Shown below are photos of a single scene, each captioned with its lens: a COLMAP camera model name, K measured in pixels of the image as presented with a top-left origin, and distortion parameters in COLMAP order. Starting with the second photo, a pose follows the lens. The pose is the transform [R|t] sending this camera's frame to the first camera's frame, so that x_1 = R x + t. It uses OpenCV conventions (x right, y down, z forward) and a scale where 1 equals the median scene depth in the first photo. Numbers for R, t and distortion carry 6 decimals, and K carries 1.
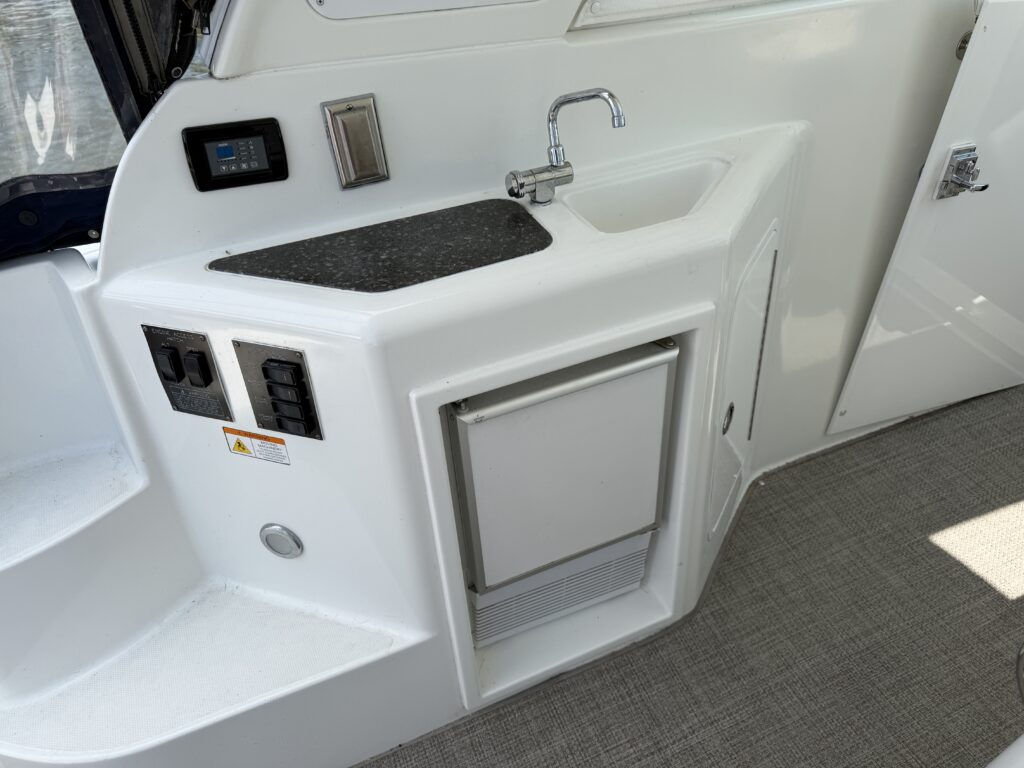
lens RADIAL K [[729.6, 0, 512.0], [0, 729.6, 384.0], [0, 0, 1]] dist [0.067525, -0.109888]
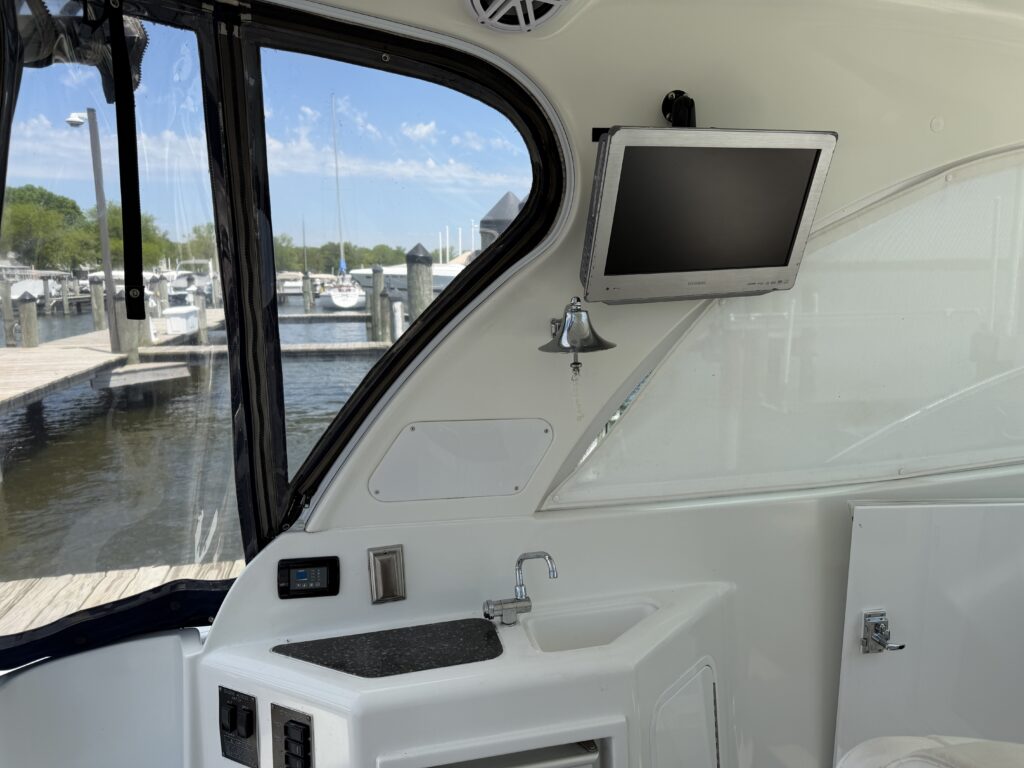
lens RADIAL K [[729.6, 0, 512.0], [0, 729.6, 384.0], [0, 0, 1]] dist [0.067525, -0.109888]
pose [[0.982013, 0.032587, -0.185980, 0.322013], [-0.123518, 0.855863, -0.502236, 0.069958], [0.142807, 0.516174, 0.844494, -0.466468]]
